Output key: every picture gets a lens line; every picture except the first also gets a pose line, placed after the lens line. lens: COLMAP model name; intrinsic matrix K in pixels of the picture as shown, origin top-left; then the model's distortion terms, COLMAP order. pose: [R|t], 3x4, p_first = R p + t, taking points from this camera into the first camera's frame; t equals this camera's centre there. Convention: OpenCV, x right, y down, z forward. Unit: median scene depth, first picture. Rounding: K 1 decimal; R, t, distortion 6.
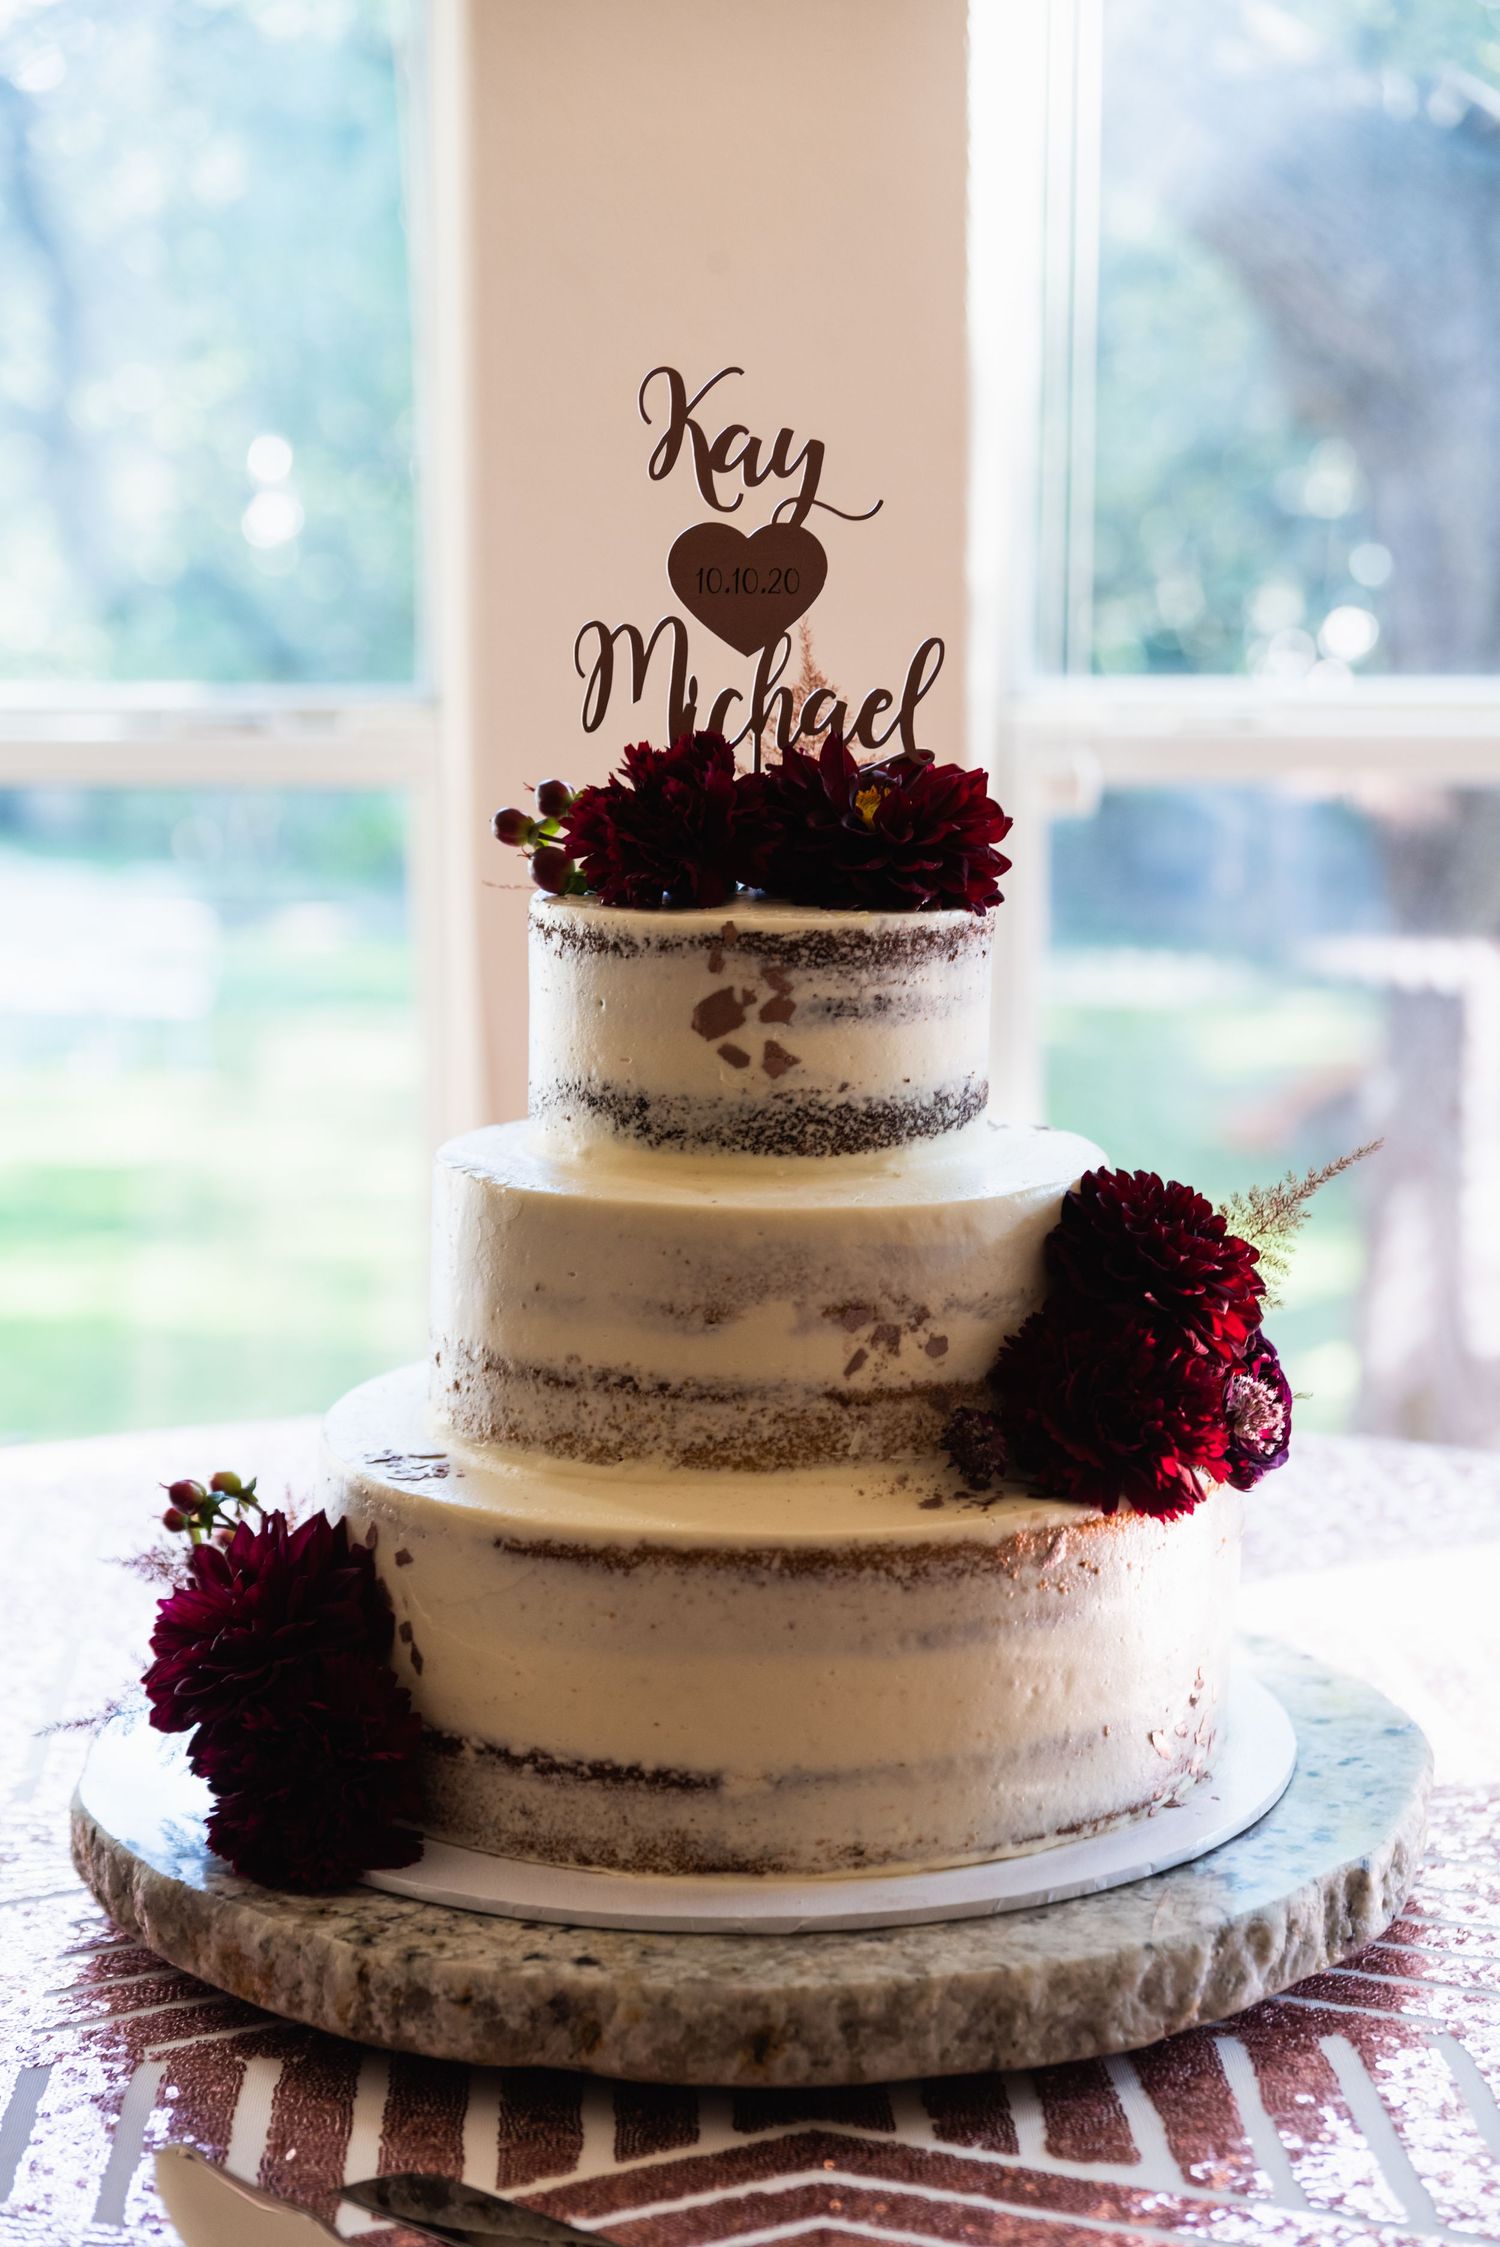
lens RADIAL K [[3829.4, 0, 746.1], [0, 3829.4, 1132.0], [0, 0, 1]] dist [0.008188, 0.000000]
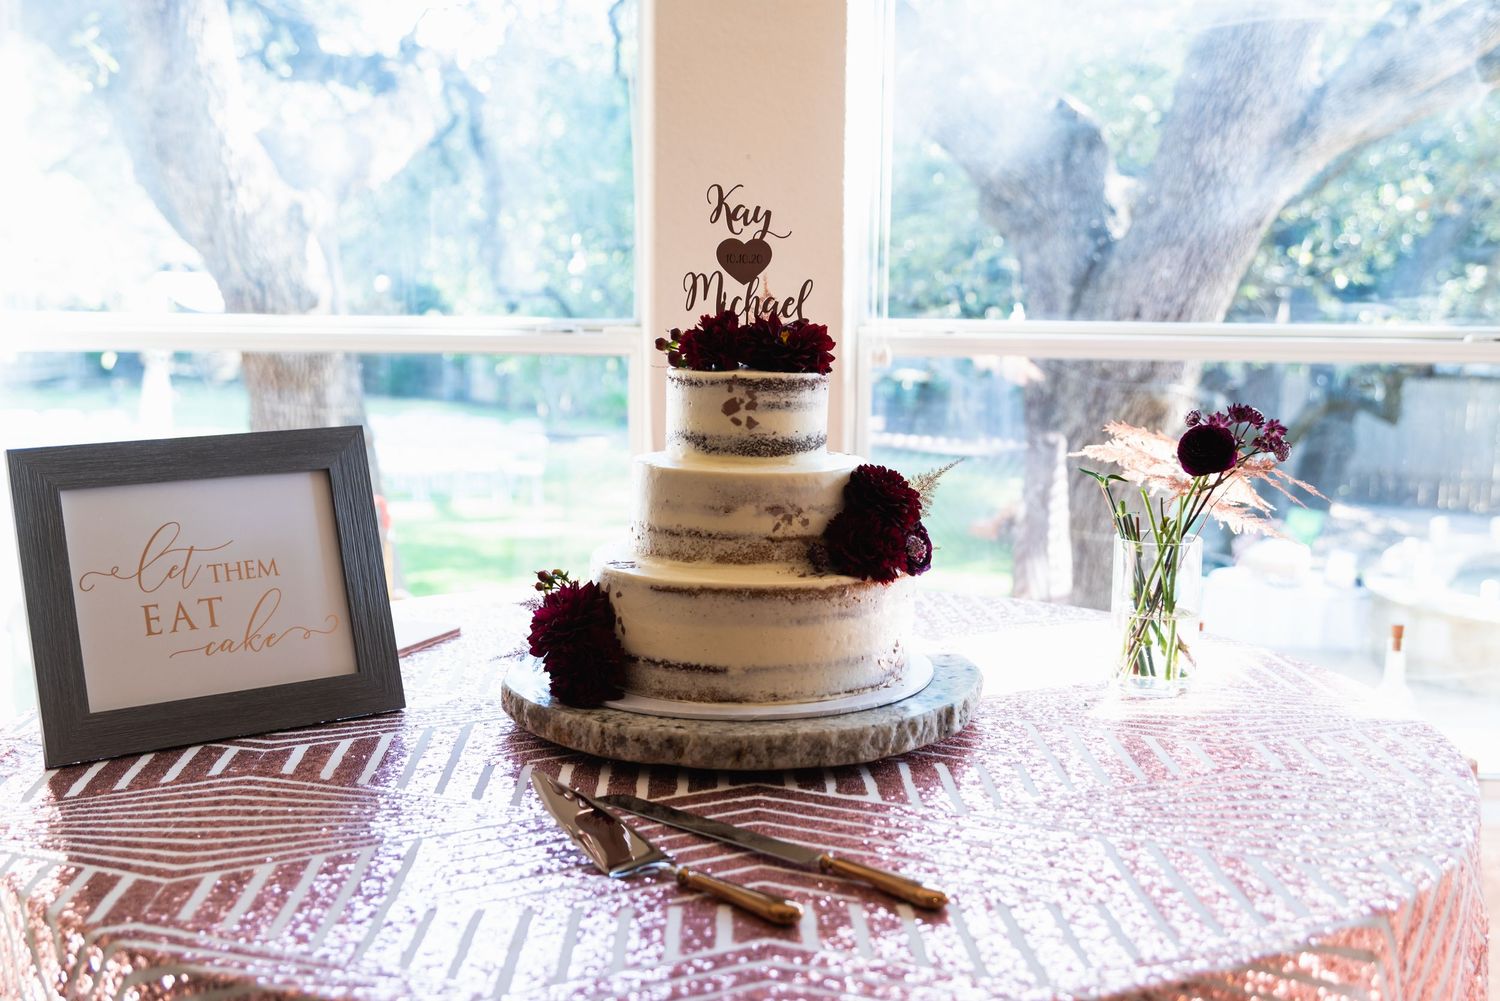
lens RADIAL K [[1626.2, 0, 749.9], [0, 1626.2, 492.1], [0, 0, 1]] dist [-0.022310, 0.000000]
pose [[0.999809, 0.012274, -0.015181, 0.026015], [-0.012665, 0.999583, -0.025943, 0.063989], [0.014857, 0.026131, 0.999548, -0.217765]]
